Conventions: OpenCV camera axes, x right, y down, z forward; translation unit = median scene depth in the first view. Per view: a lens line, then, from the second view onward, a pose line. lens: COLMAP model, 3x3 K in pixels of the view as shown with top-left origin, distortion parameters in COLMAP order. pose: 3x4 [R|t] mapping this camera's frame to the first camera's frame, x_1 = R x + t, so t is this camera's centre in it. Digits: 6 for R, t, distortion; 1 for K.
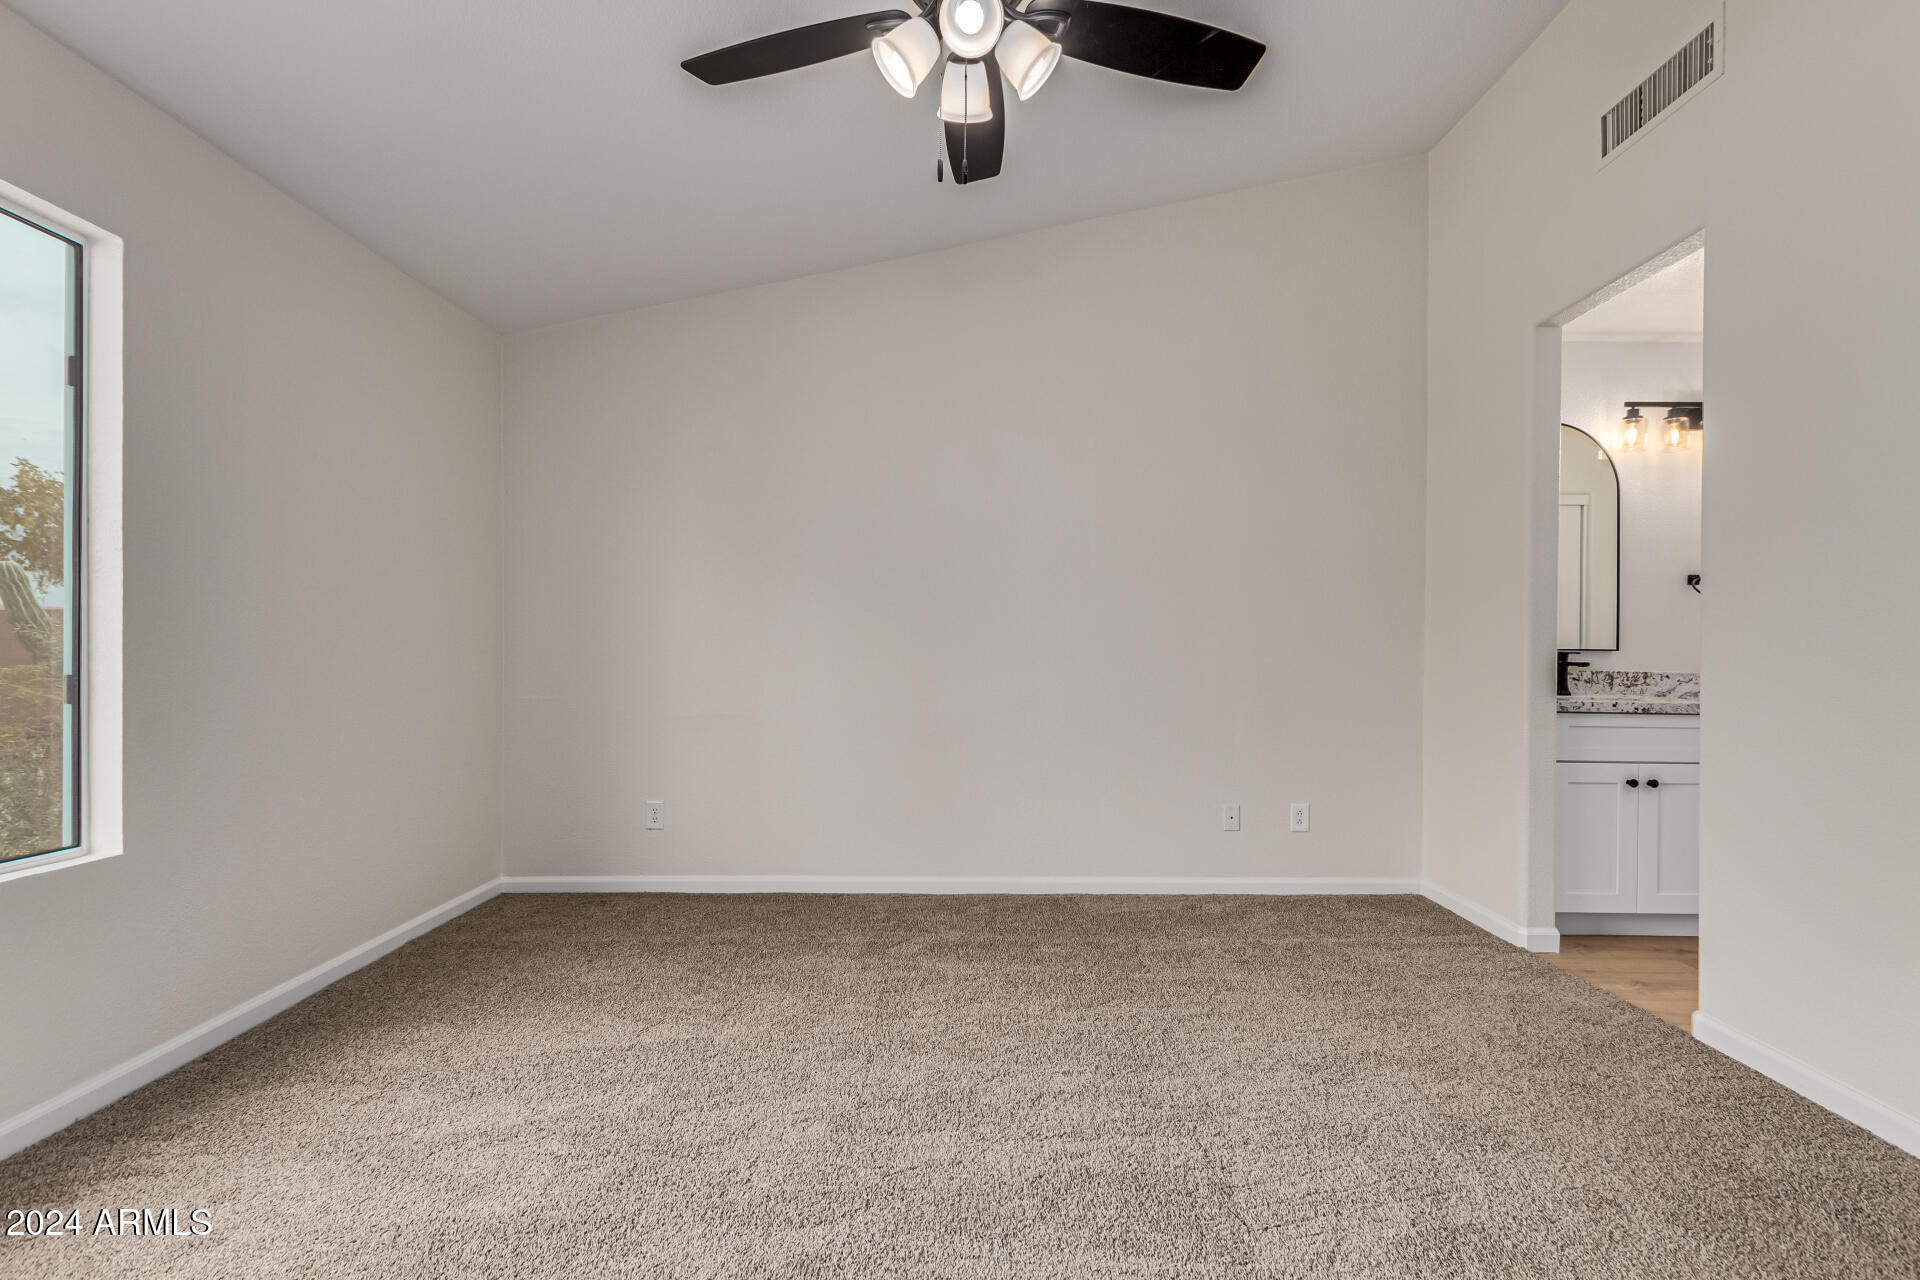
lens RADIAL K [[889.0, 0, 956.8], [0, 889.0, 645.1], [0, 0, 1]] dist [0.011944, -0.000421]
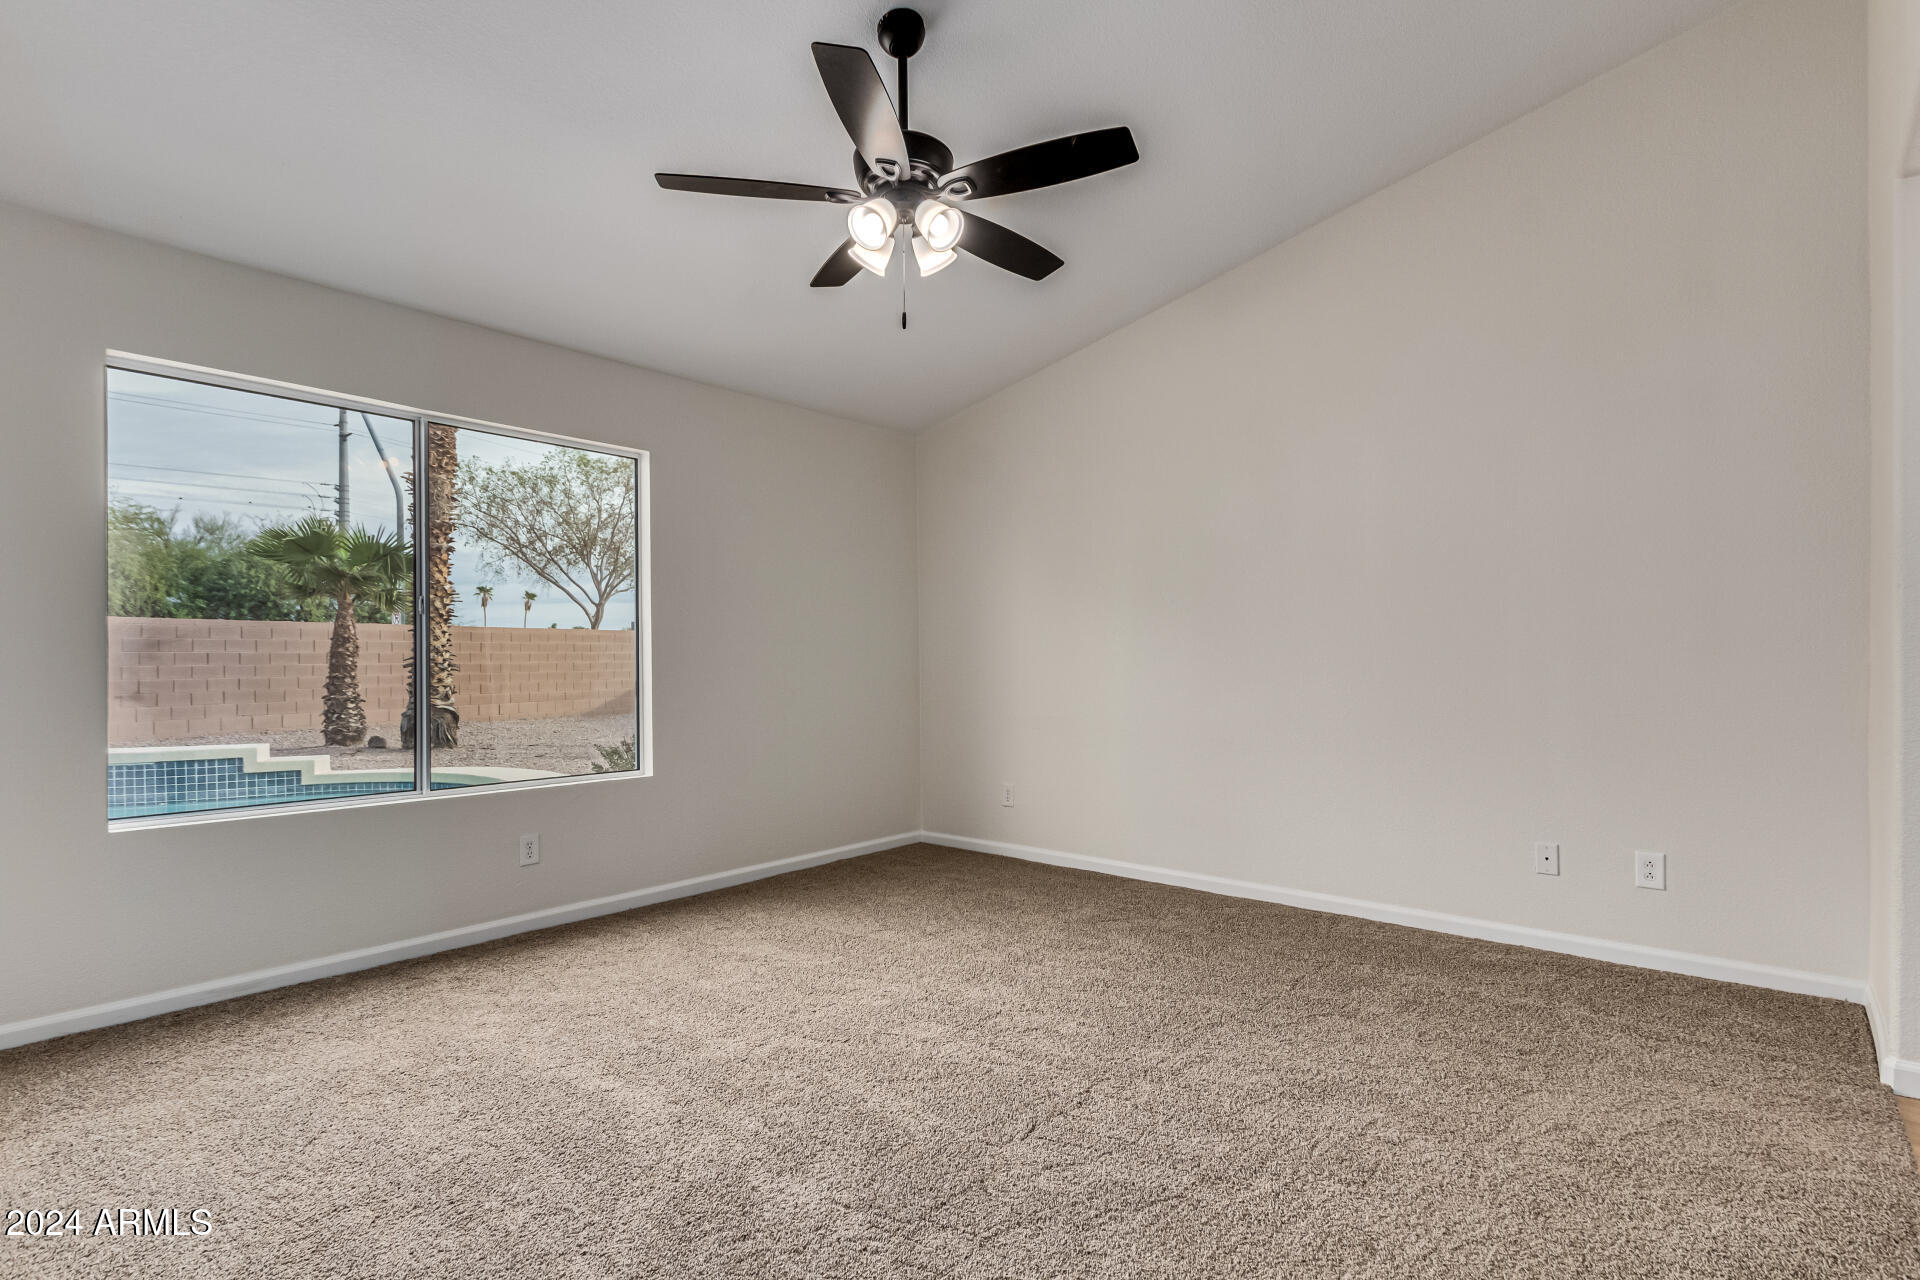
lens RADIAL K [[889.0, 0, 948.4], [0, 889.0, 655.4], [0, 0, 1]] dist [0.011944, -0.000421]
pose [[0.748785, -0.017162, -0.662591, 0.603424], [0.016175, 0.999840, -0.007619, 0.001811], [0.662616, -0.005013, 0.748943, 0.006652]]
